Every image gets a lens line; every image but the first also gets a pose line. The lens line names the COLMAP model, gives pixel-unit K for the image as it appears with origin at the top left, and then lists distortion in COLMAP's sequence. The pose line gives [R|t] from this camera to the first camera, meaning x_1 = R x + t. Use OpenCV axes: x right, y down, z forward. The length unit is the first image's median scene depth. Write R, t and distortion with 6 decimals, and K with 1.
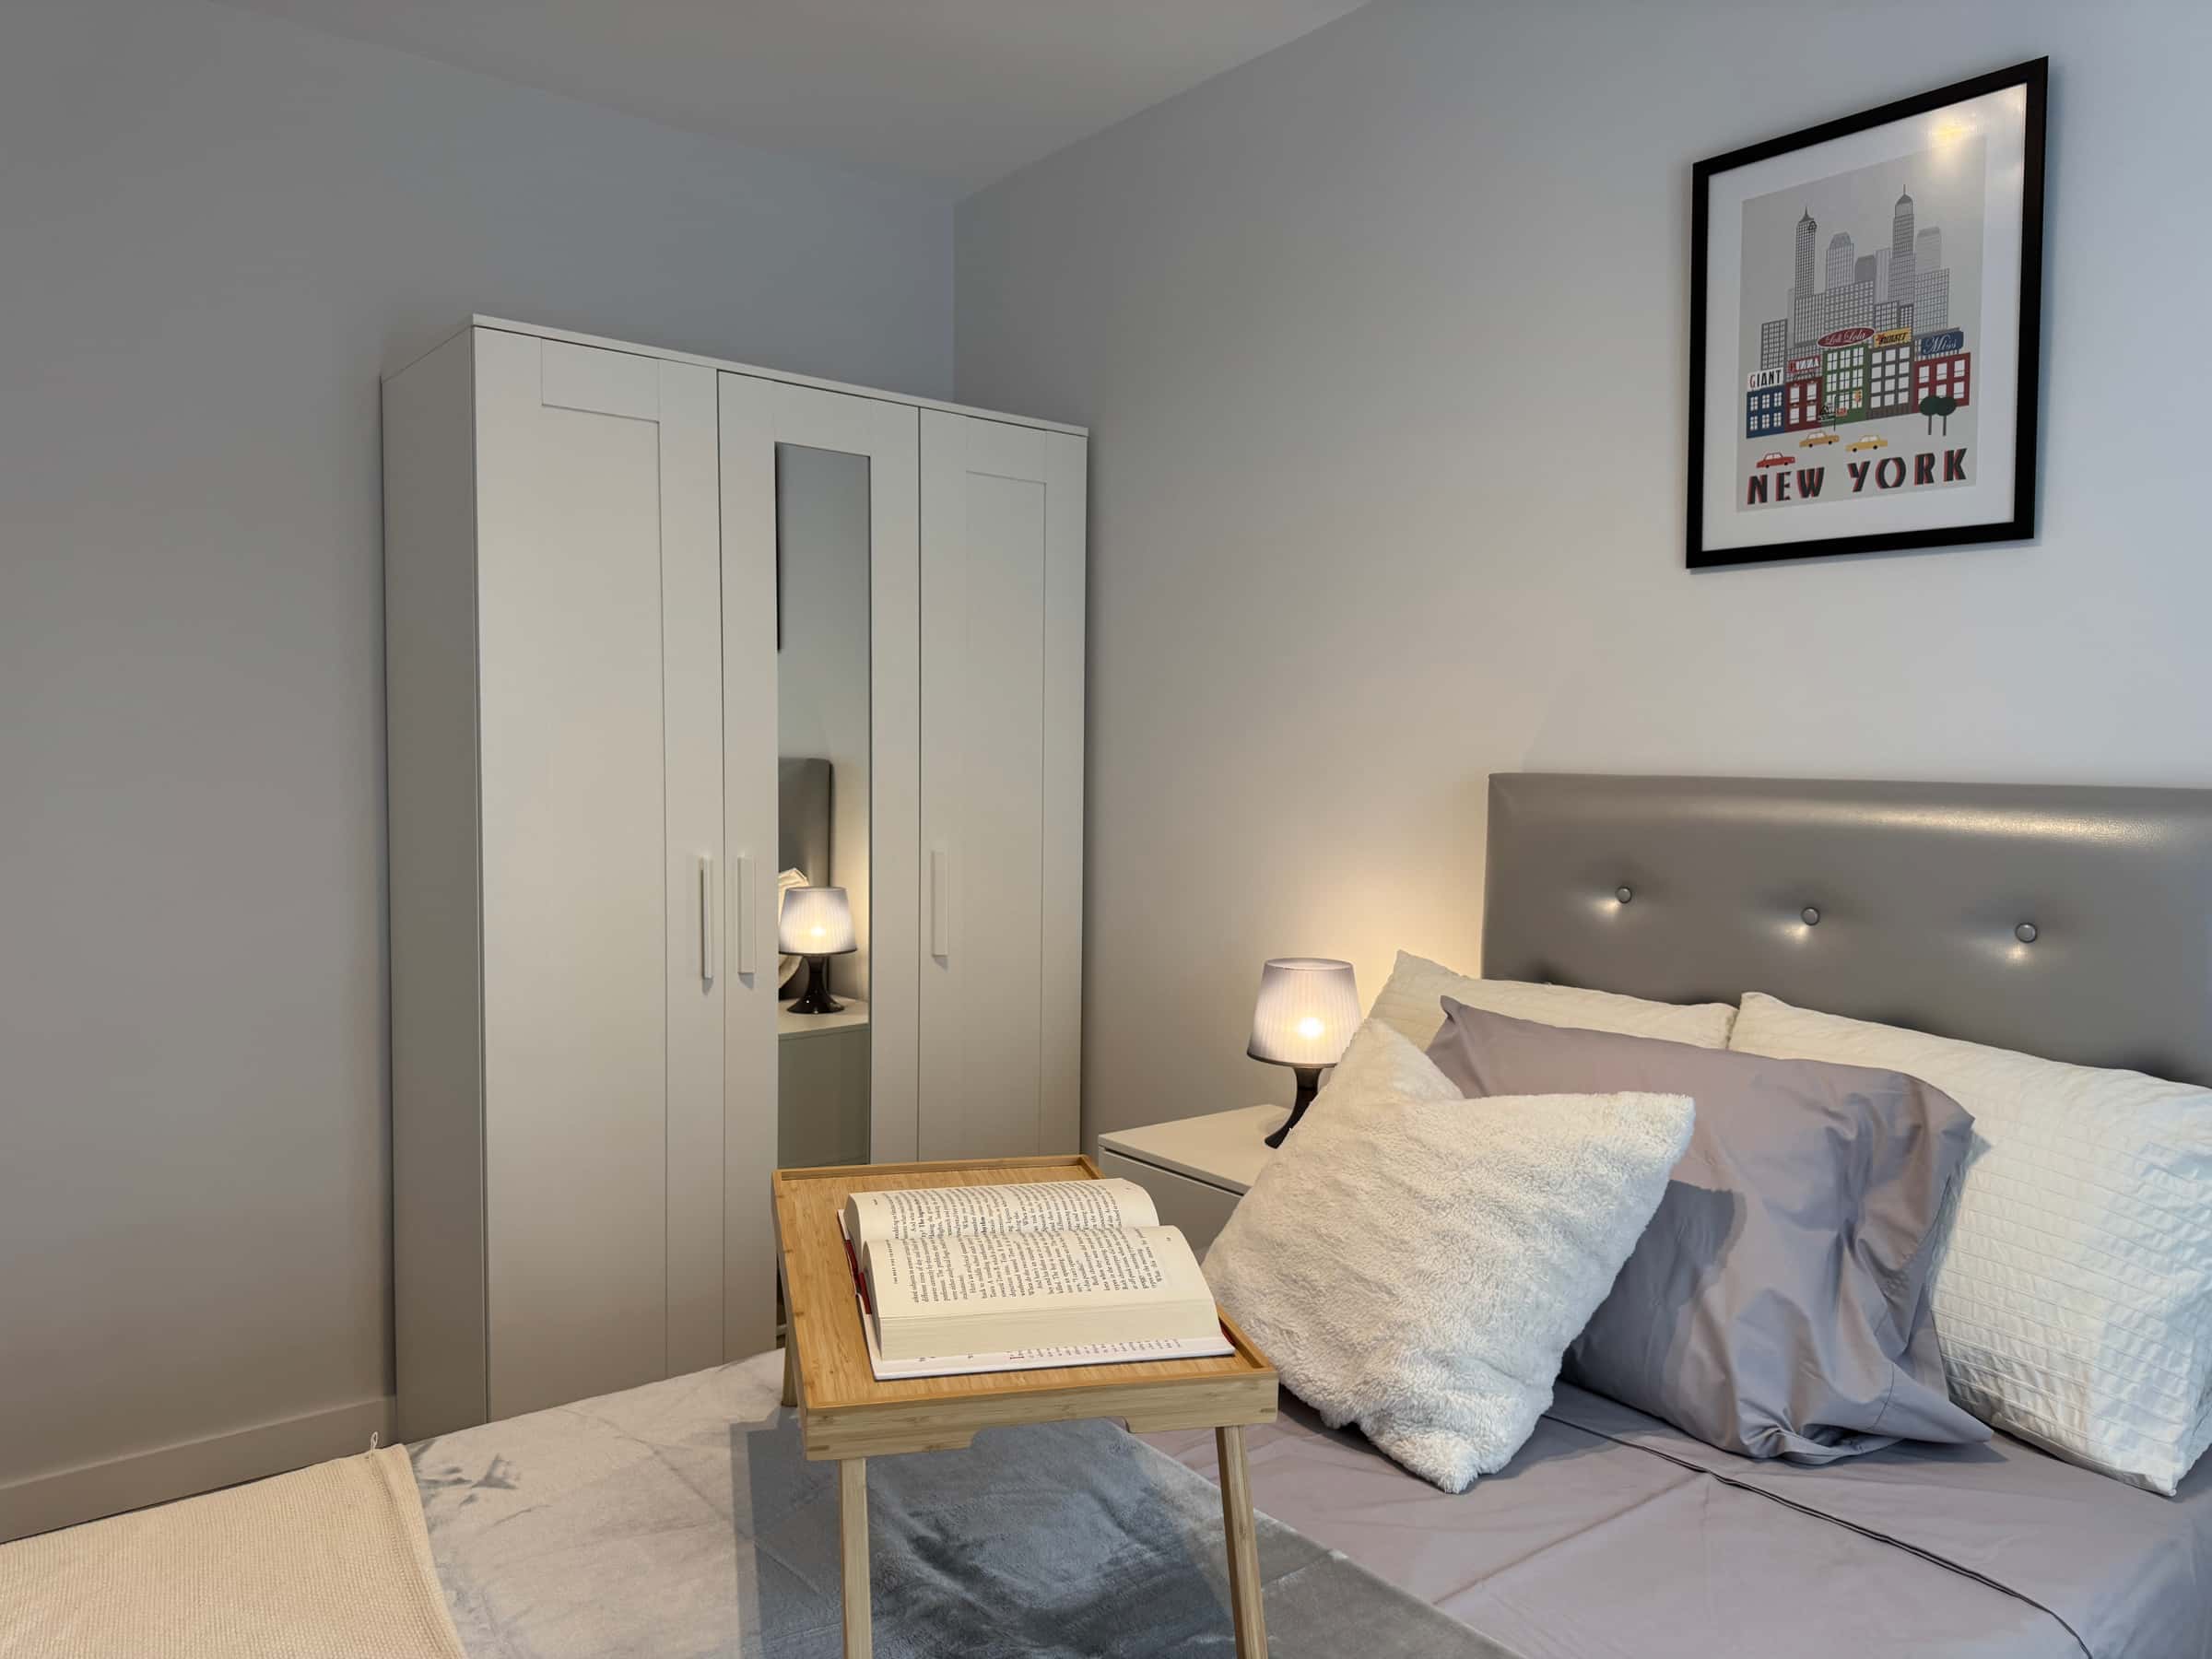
lens RADIAL K [[1550.9, 0, 1106.0], [0, 1550.9, 829.5], [0, 0, 1]] dist [0.035758, -0.006674]
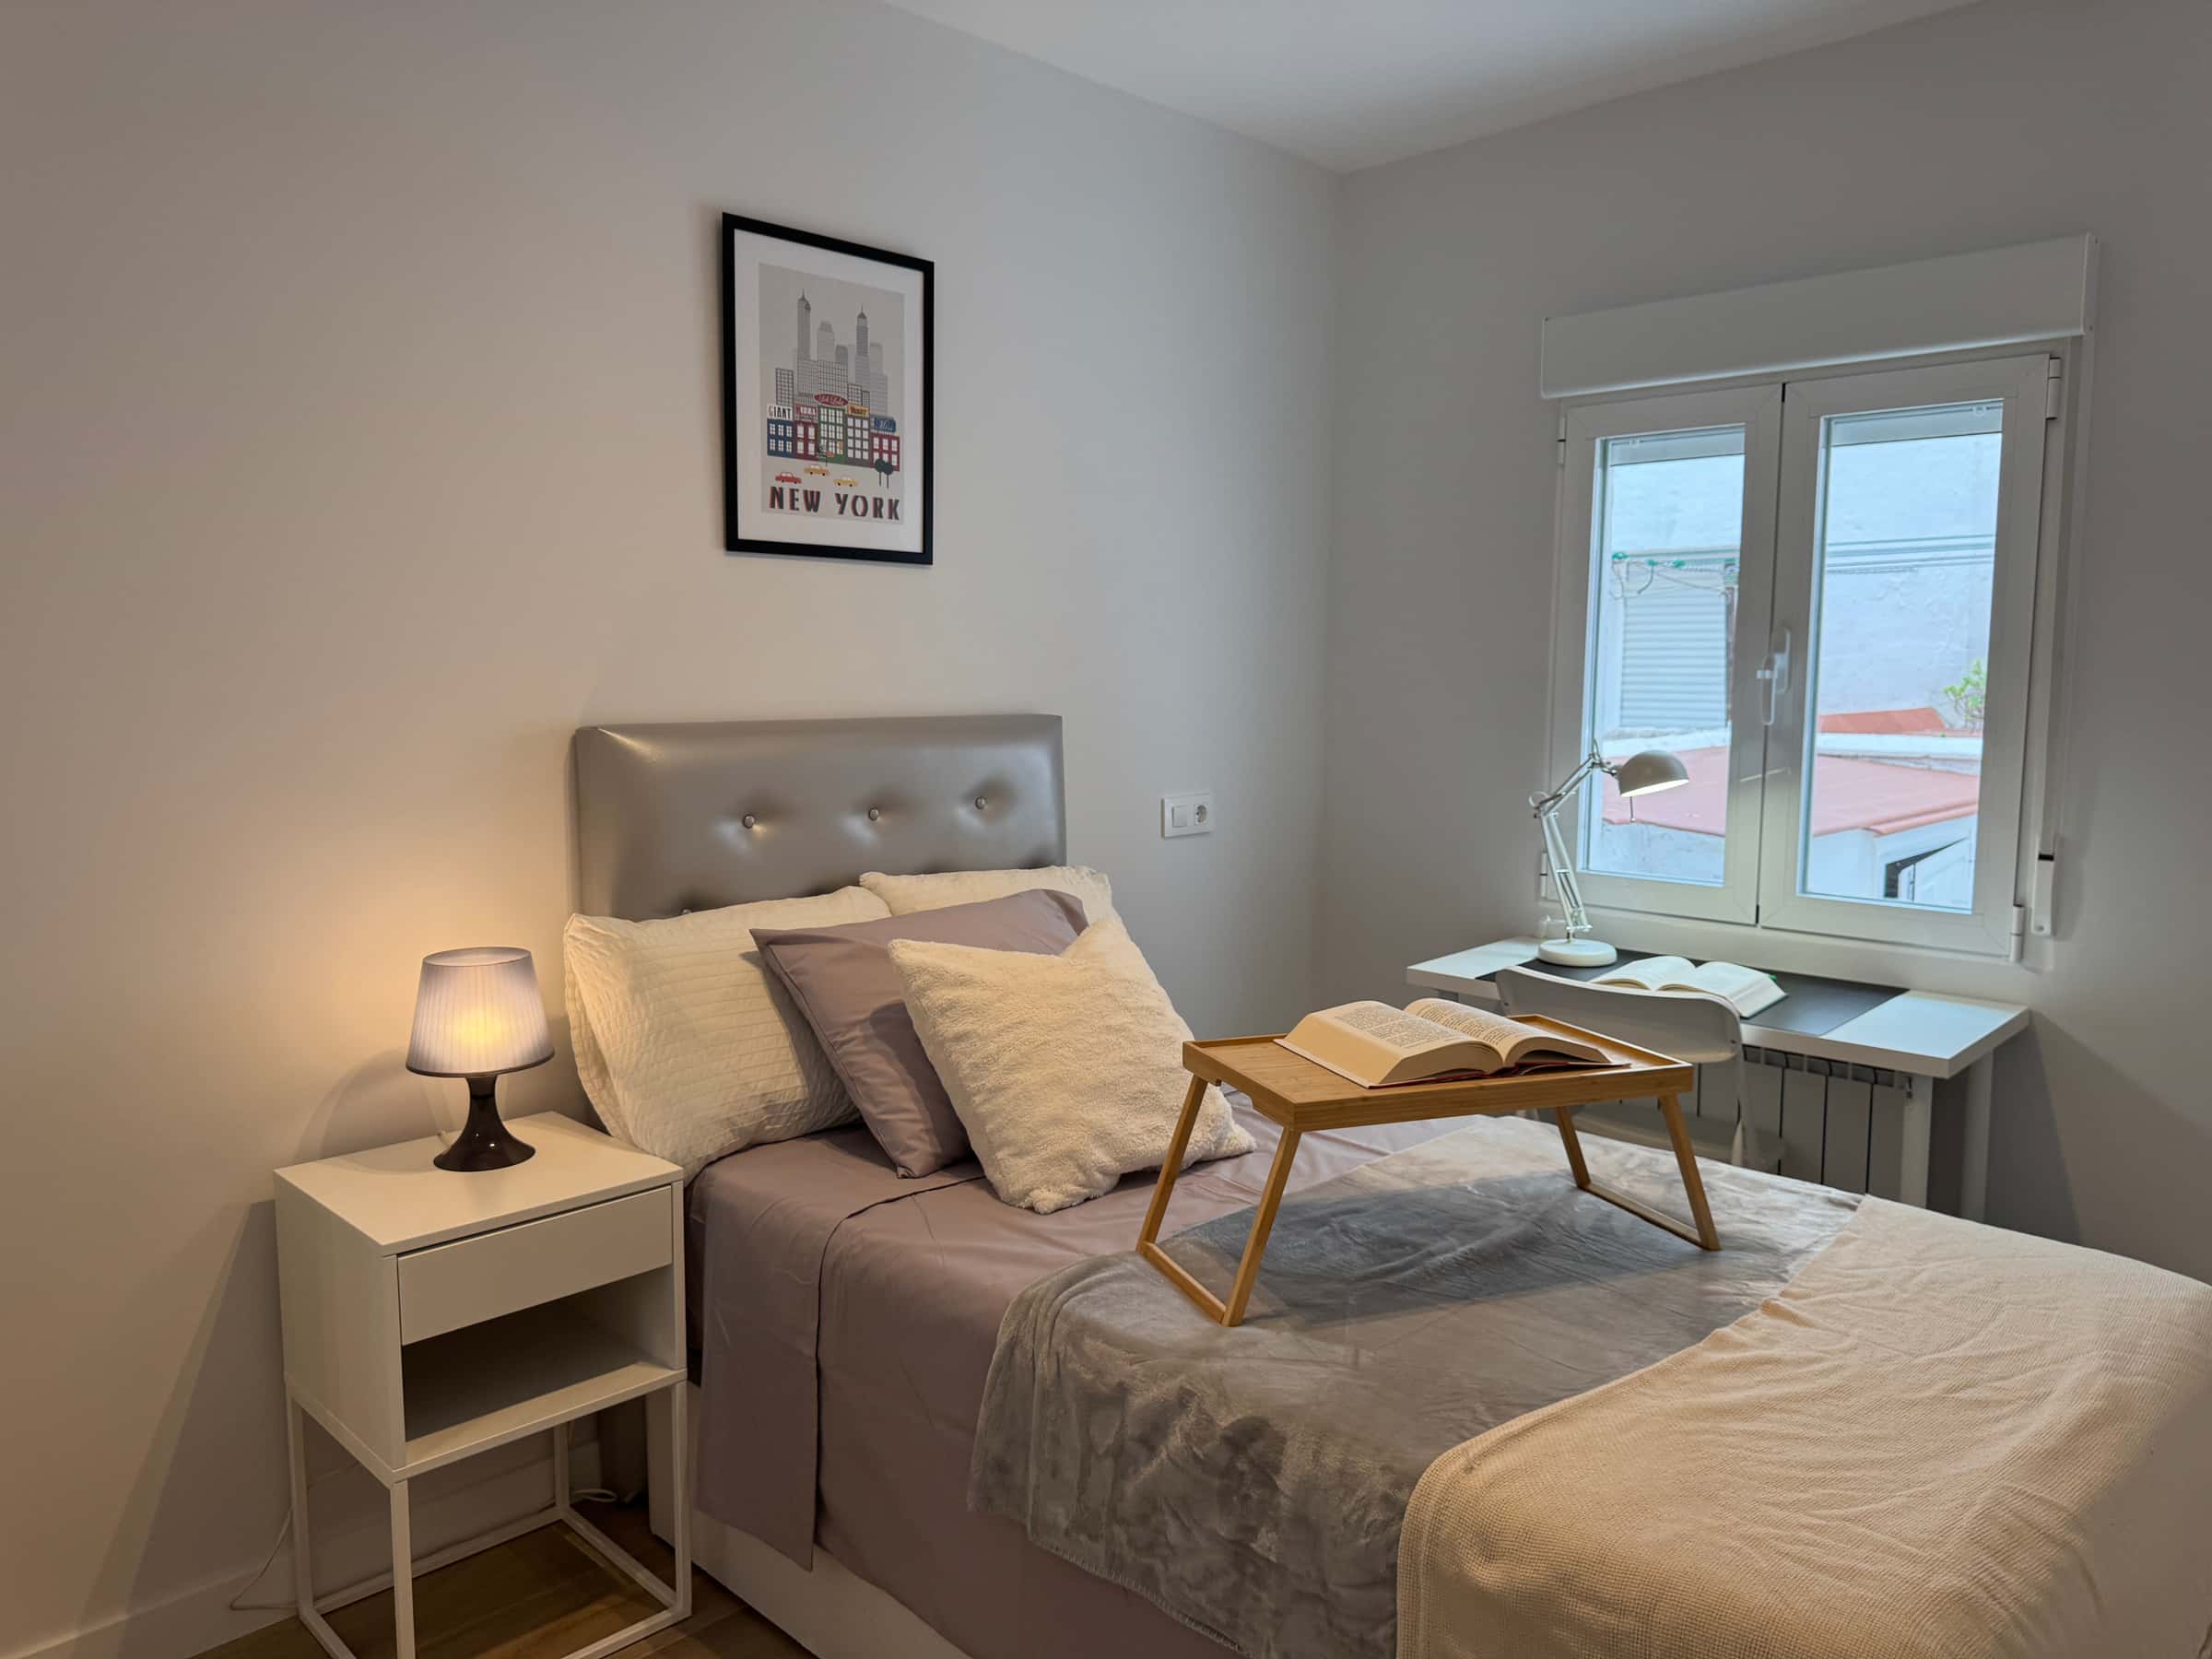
lens RADIAL K [[1550.9, 0, 1106.0], [0, 1550.9, 829.5], [0, 0, 1]] dist [0.035758, -0.006674]
pose [[-0.091180, -0.141146, 0.985781, -0.954603], [0.027966, 0.989151, 0.144215, -0.129090], [-0.995442, 0.040718, -0.086243, 0.886234]]
